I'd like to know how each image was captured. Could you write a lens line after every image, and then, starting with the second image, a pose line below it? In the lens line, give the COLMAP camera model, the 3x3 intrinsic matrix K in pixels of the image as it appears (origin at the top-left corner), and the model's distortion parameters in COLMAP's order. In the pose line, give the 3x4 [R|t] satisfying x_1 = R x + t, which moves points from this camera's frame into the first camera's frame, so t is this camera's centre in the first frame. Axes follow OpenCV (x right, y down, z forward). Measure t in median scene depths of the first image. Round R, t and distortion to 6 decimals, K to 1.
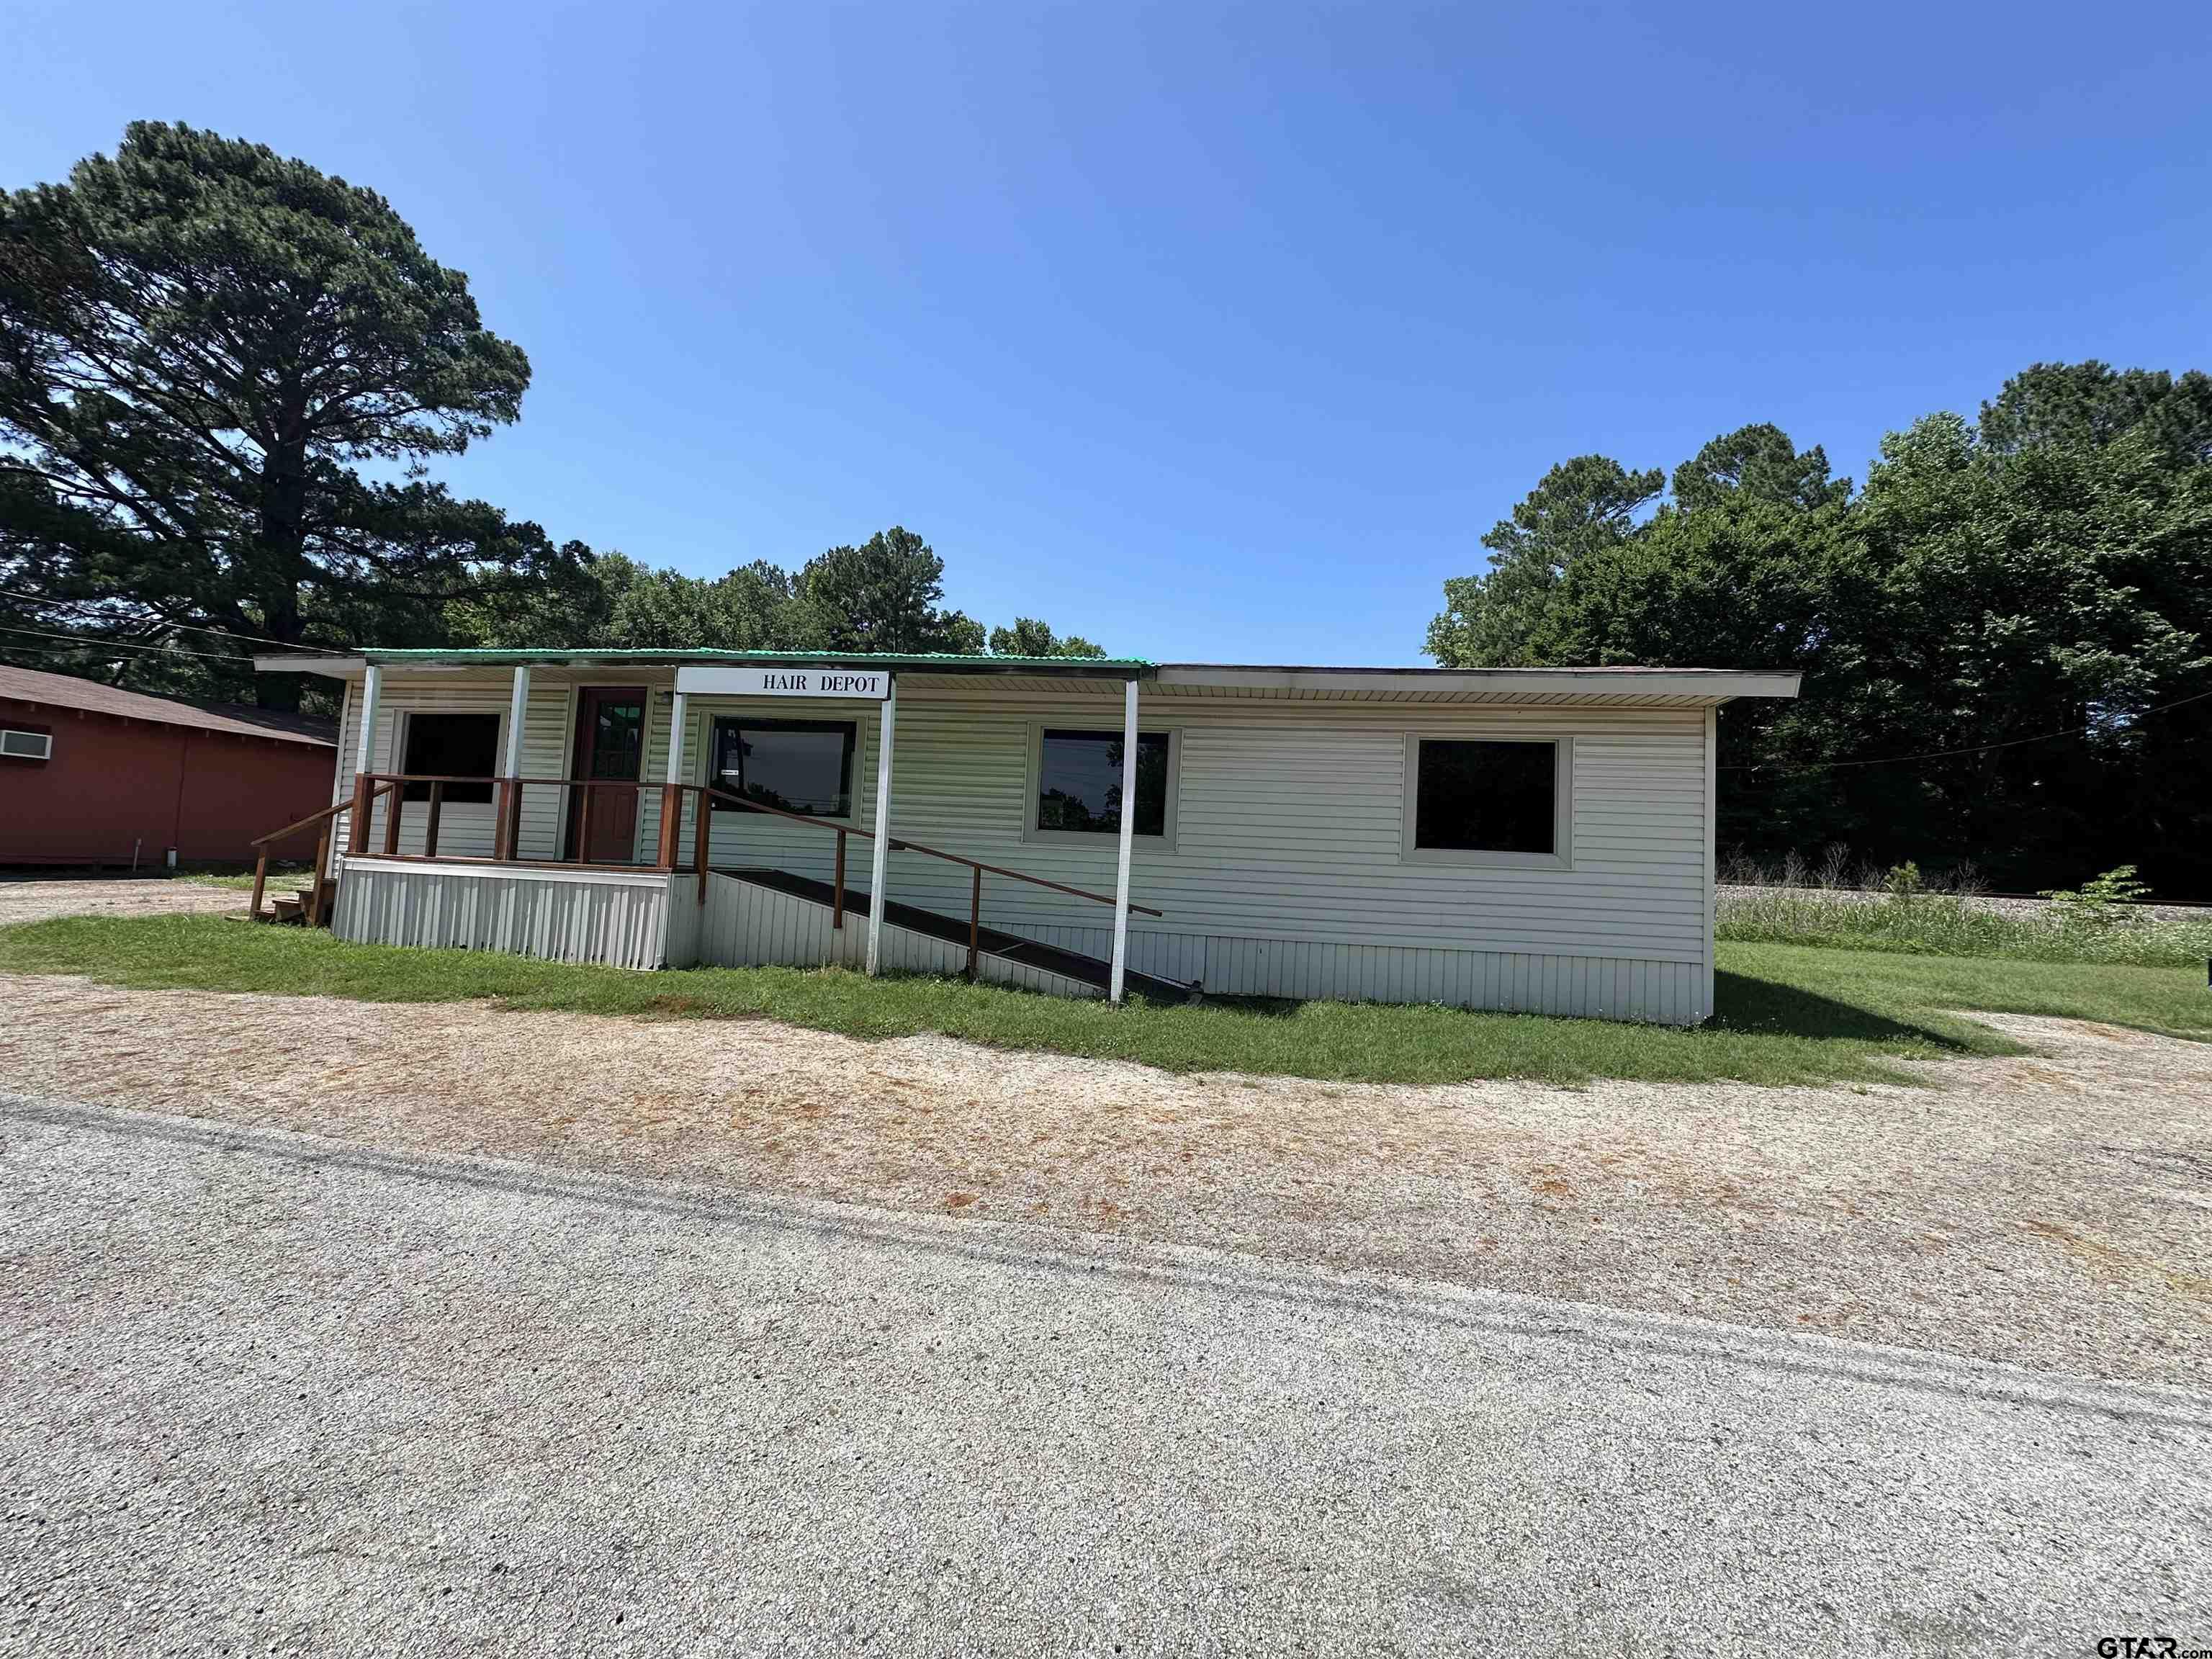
lens RADIAL K [[888.4, 0, 1107.0], [0, 888.4, 826.5], [0, 0, 1]] dist [0.001327, 0.000183]
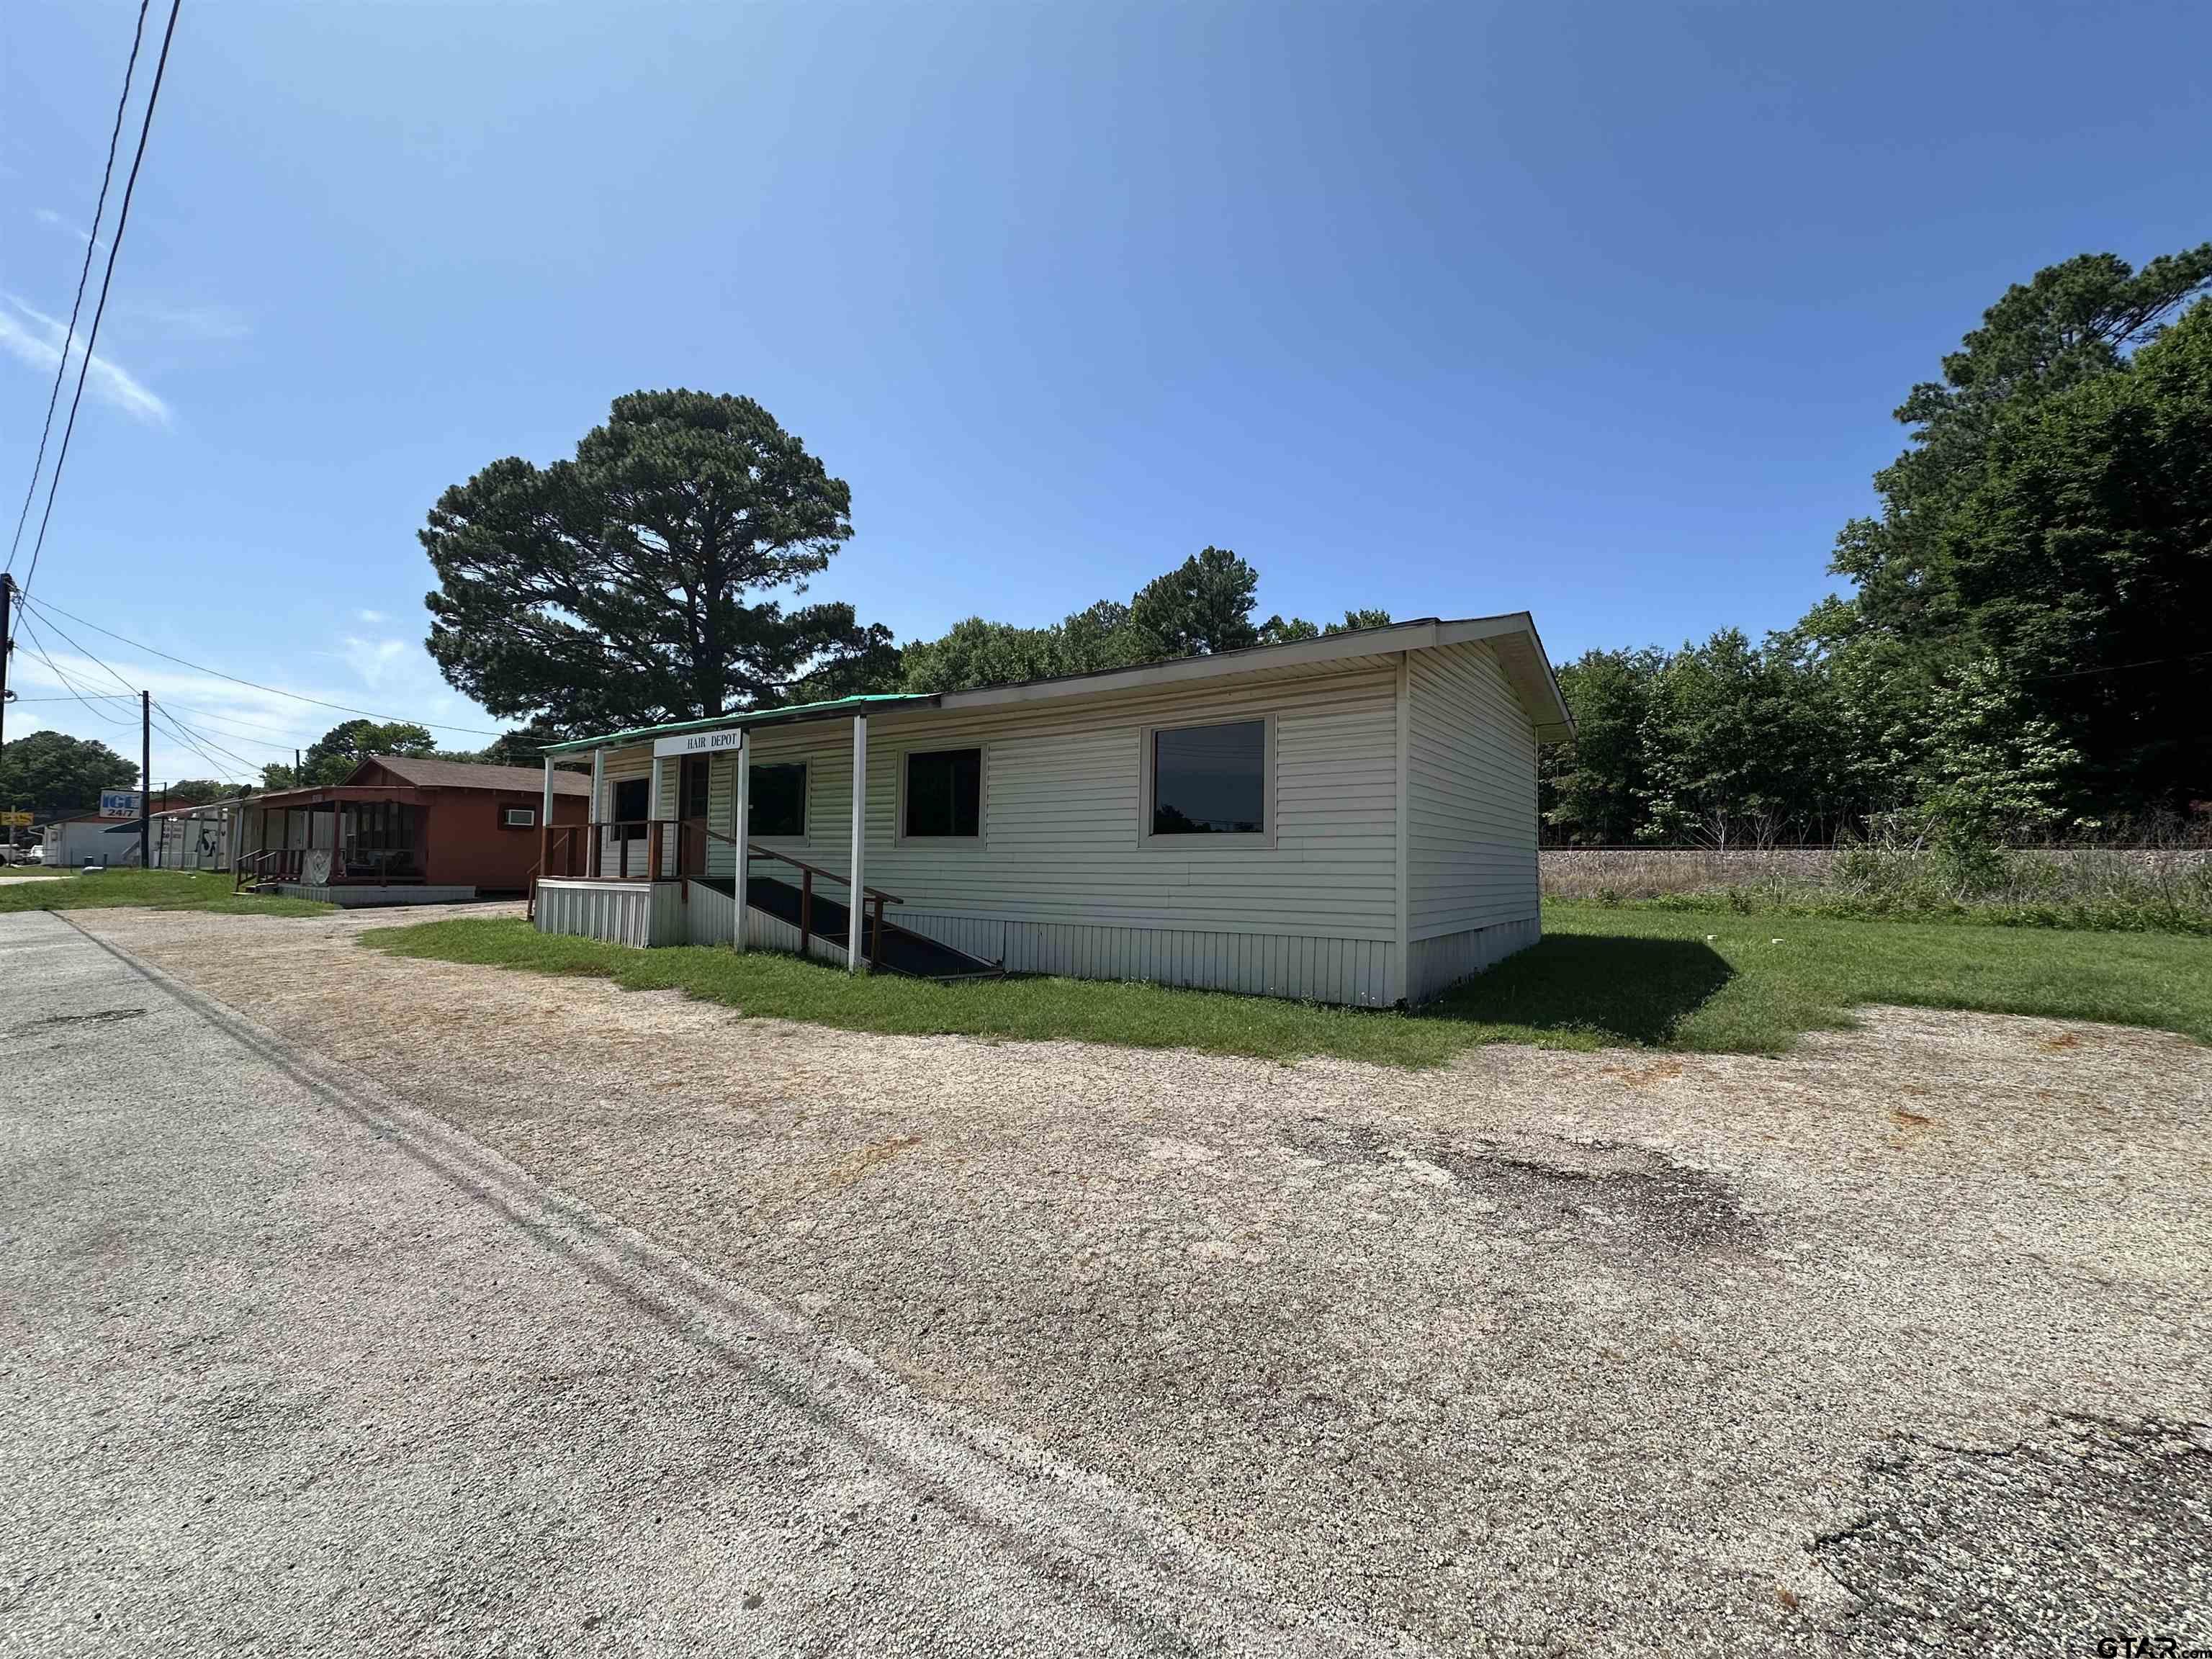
lens RADIAL K [[888.4, 0, 1106.5], [0, 888.4, 829.4], [0, 0, 1]] dist [0.001327, 0.000183]
pose [[0.892346, -0.060087, -0.447335, 0.250427], [0.059599, 0.998107, -0.015180, 0.010052], [0.447401, -0.013115, 0.894238, 0.010355]]
